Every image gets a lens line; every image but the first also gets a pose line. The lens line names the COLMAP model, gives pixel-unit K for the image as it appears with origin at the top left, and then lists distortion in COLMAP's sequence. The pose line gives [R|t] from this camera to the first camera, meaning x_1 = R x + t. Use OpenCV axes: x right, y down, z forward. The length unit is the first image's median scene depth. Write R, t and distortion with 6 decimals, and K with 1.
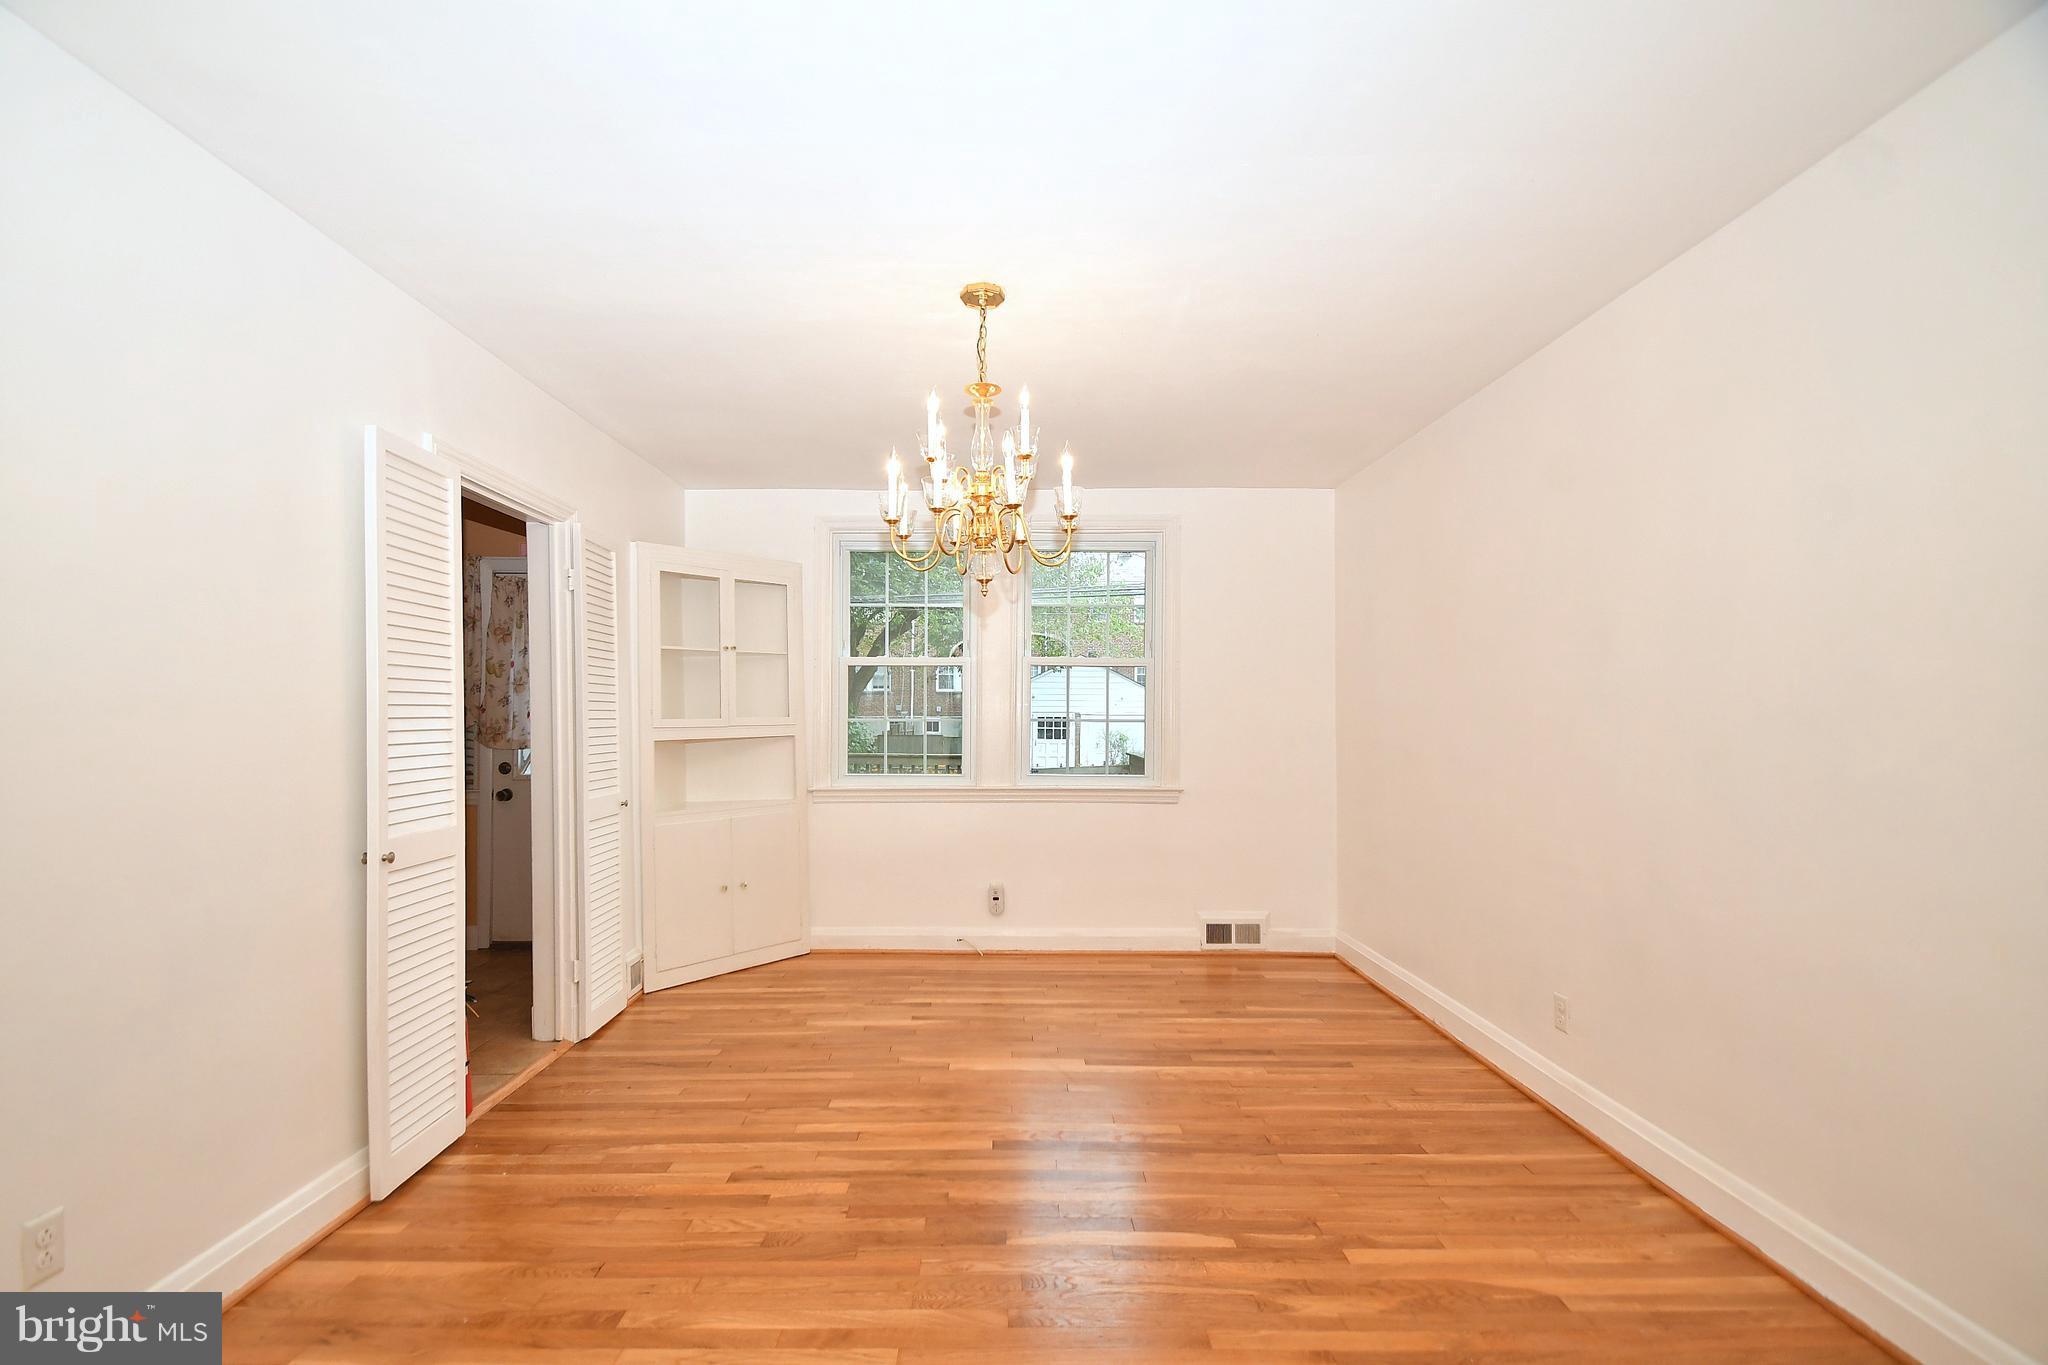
lens RADIAL K [[898.7, 0, 1001.9], [0, 898.7, 716.6], [0, 0, 1]] dist [0.020502, -0.022069]
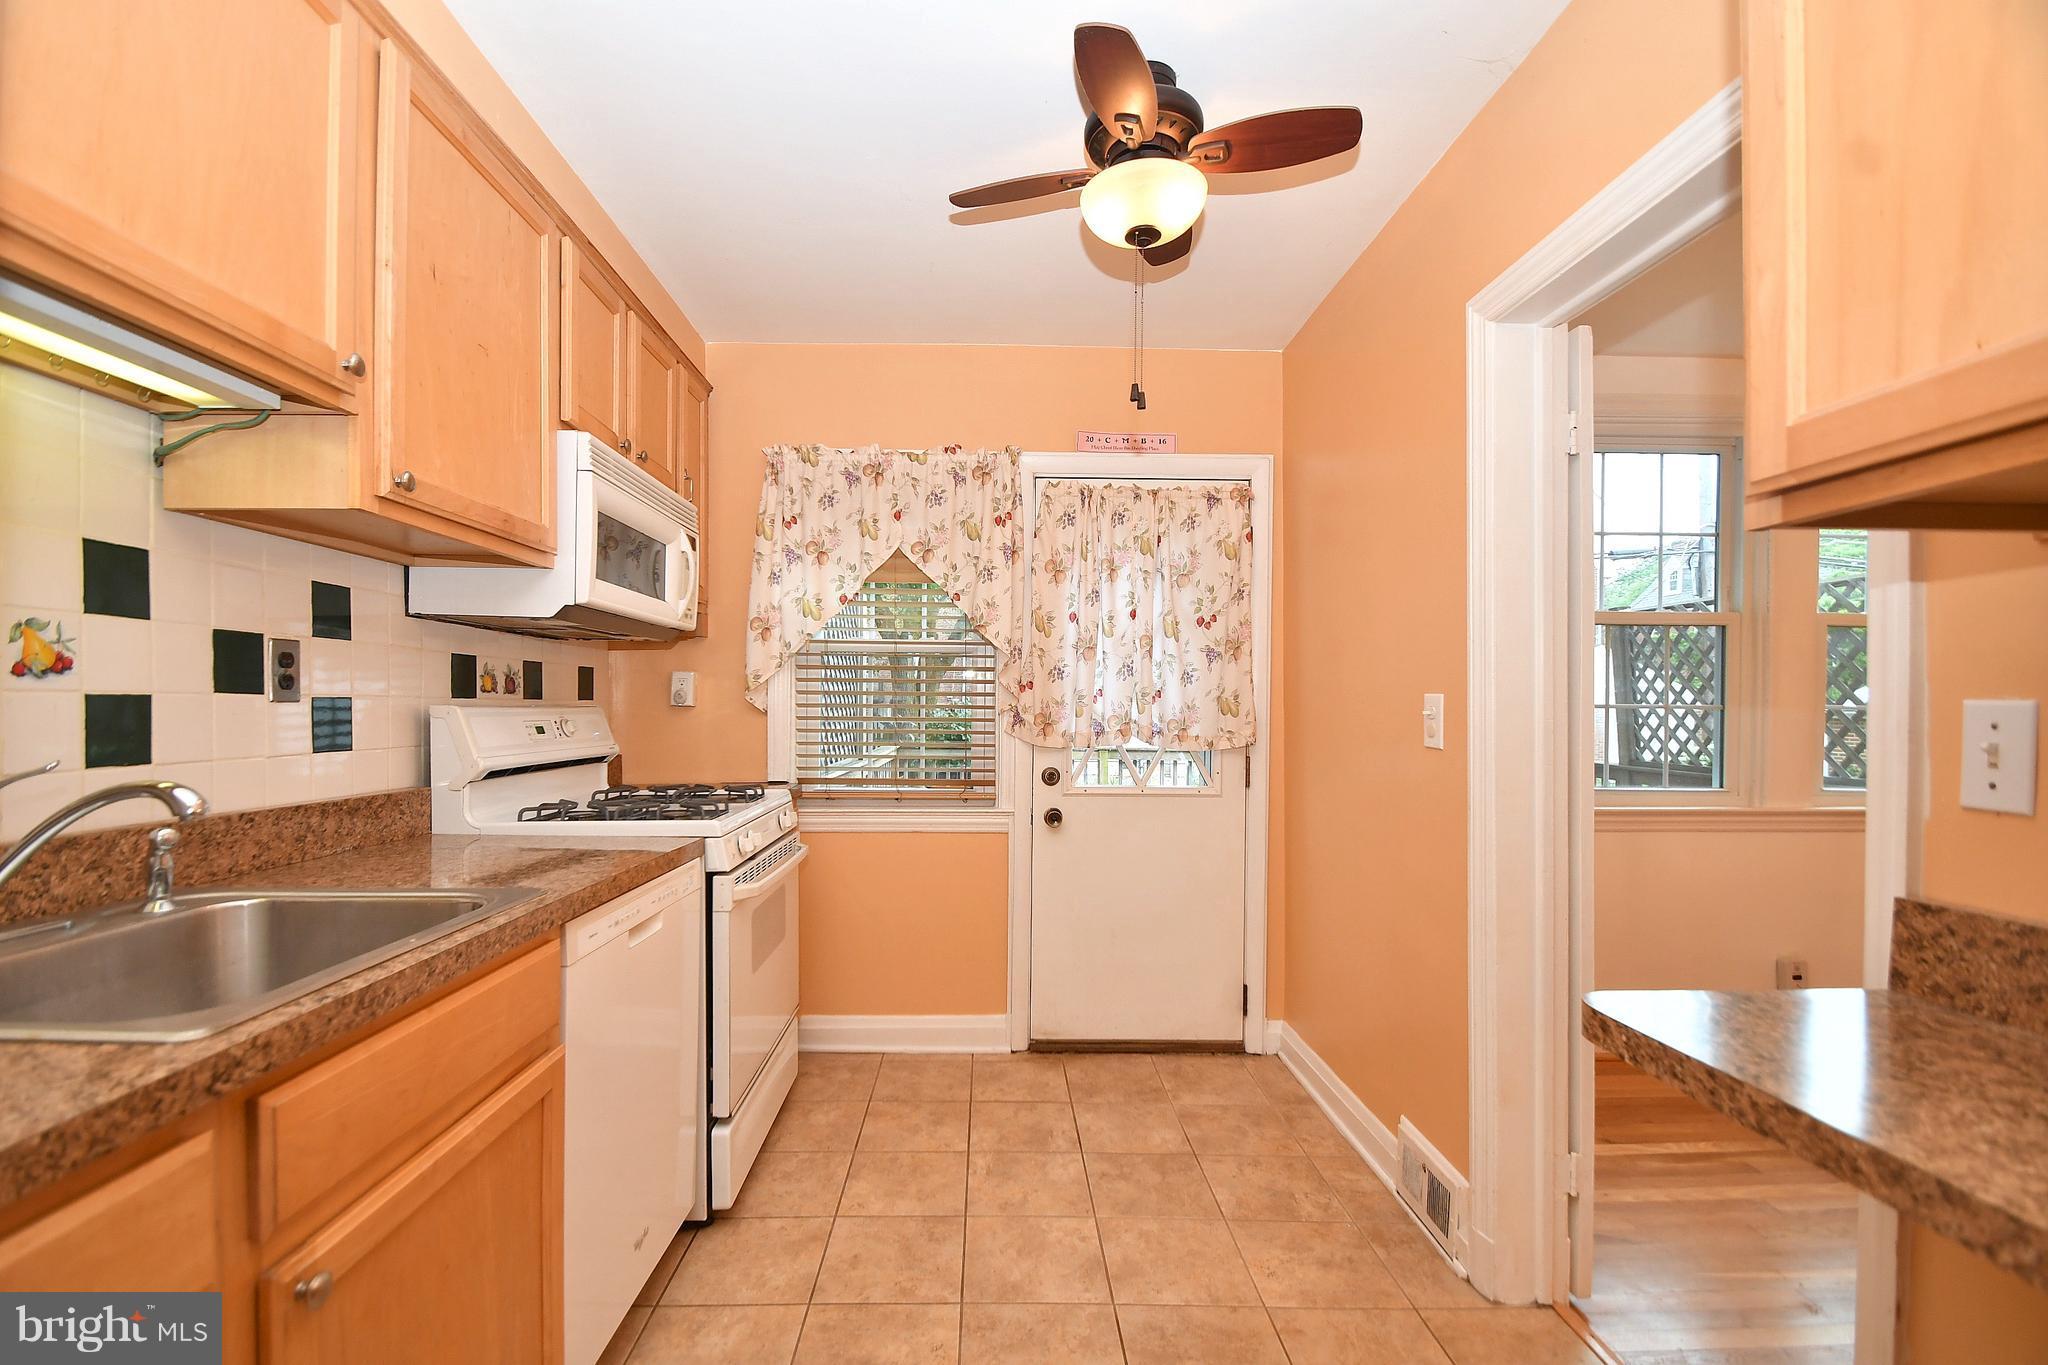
lens RADIAL K [[898.7, 0, 1001.9], [0, 898.7, 716.6], [0, 0, 1]] dist [0.020502, -0.022069]
pose [[0.999722, 0.009959, 0.021380, -1.116220], [-0.010211, 0.999879, 0.011733, 0.012293], [-0.021260, -0.011948, 0.999703, 0.645570]]
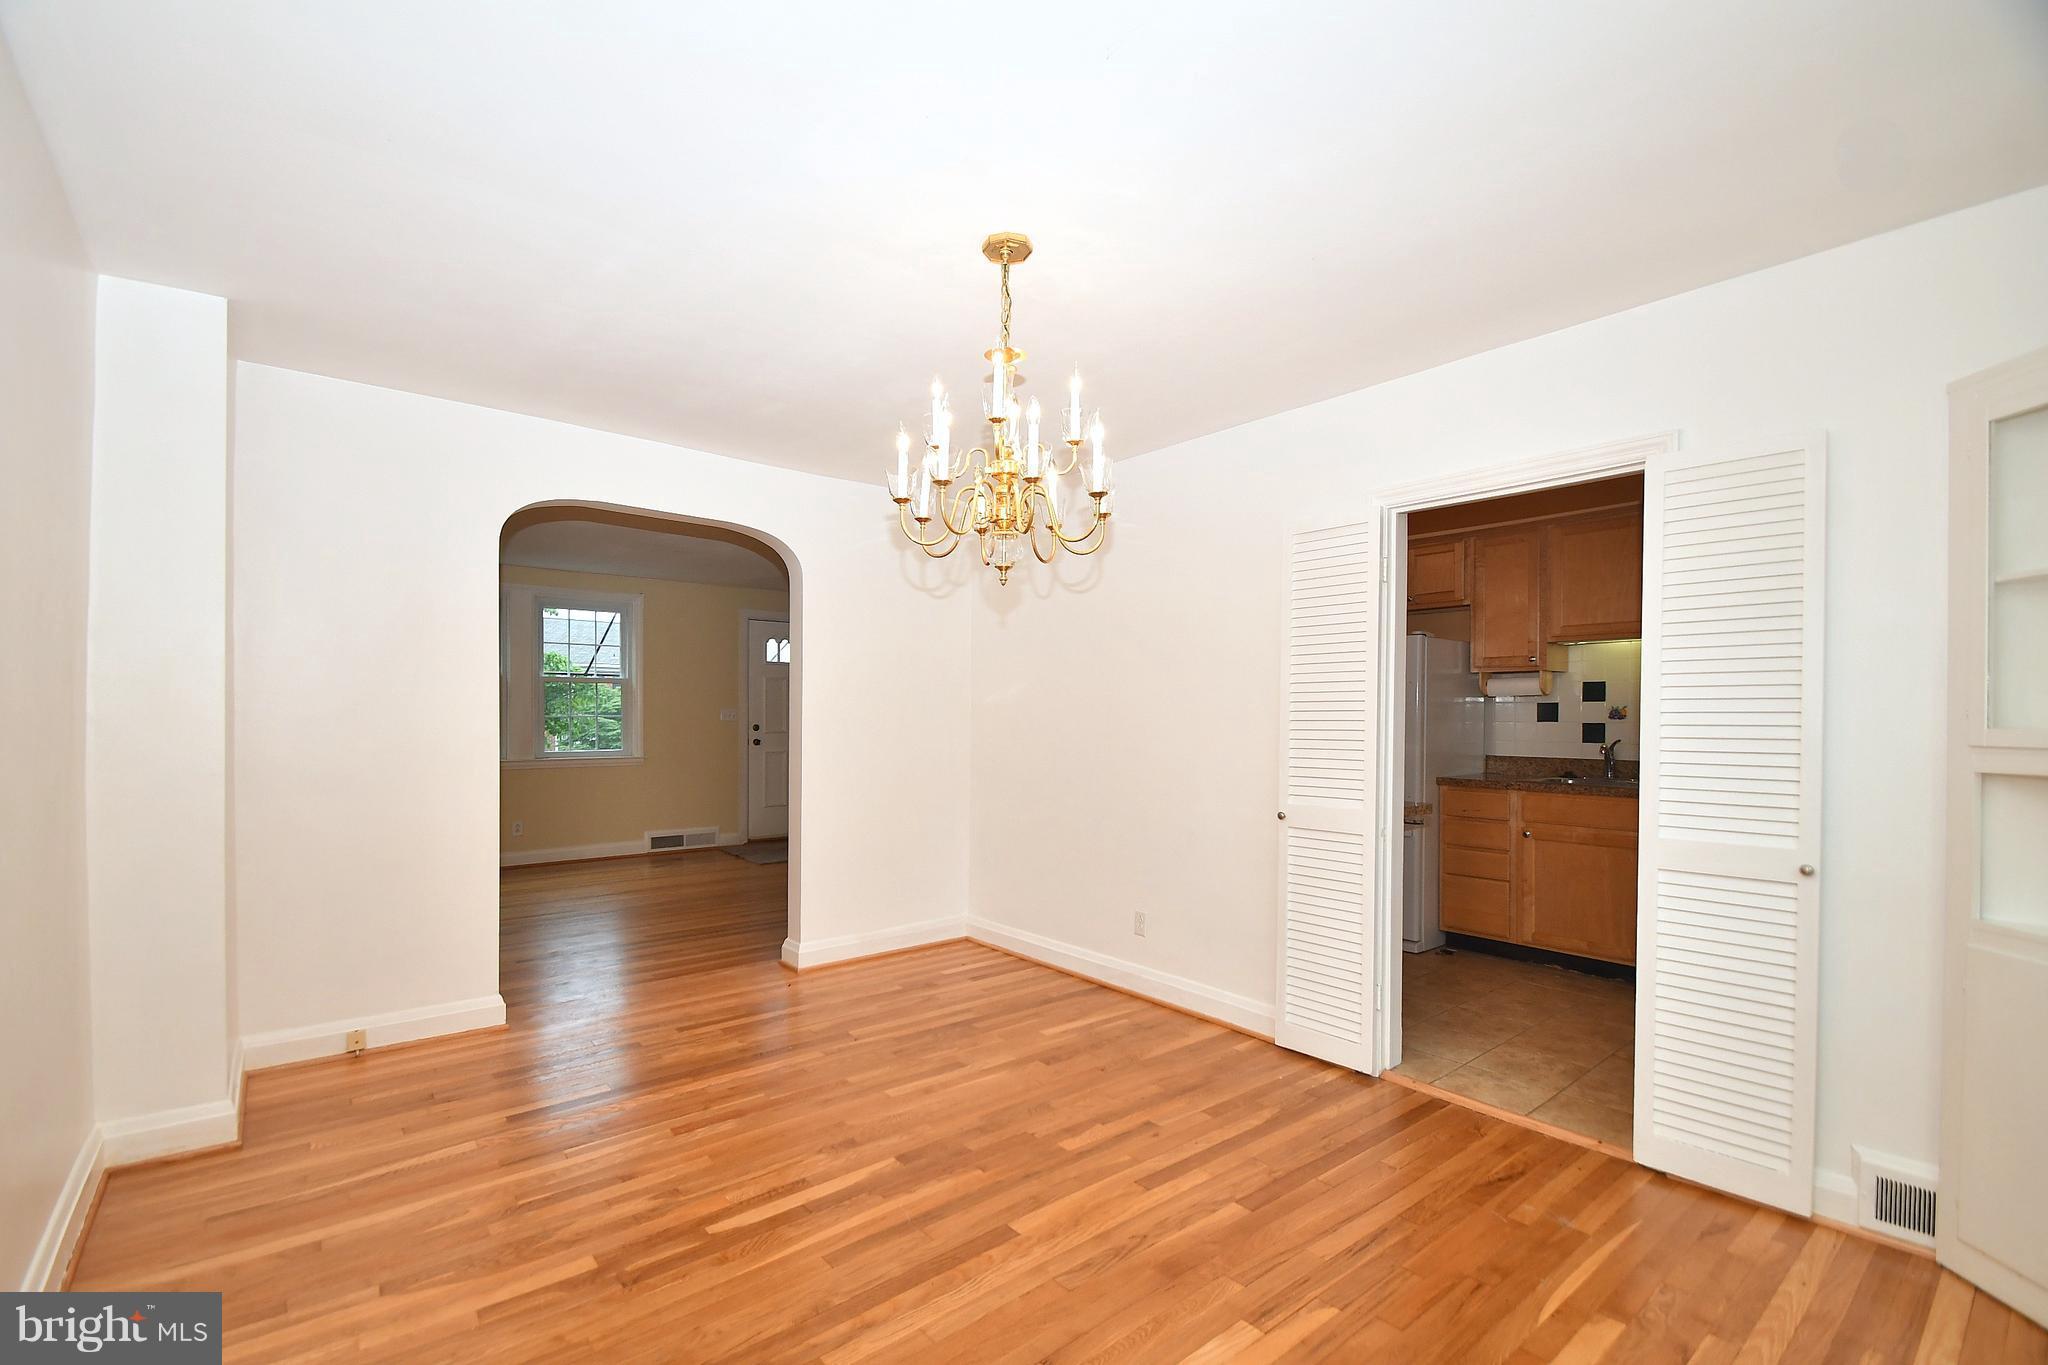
lens RADIAL K [[898.7, 0, 1001.9], [0, 898.7, 716.6], [0, 0, 1]] dist [0.020502, -0.022069]
pose [[-0.776602, 0.000962, -0.629991, 0.543500], [-0.001731, 0.999992, 0.003661, -0.007548], [0.629989, 0.003934, -0.776594, 1.692743]]
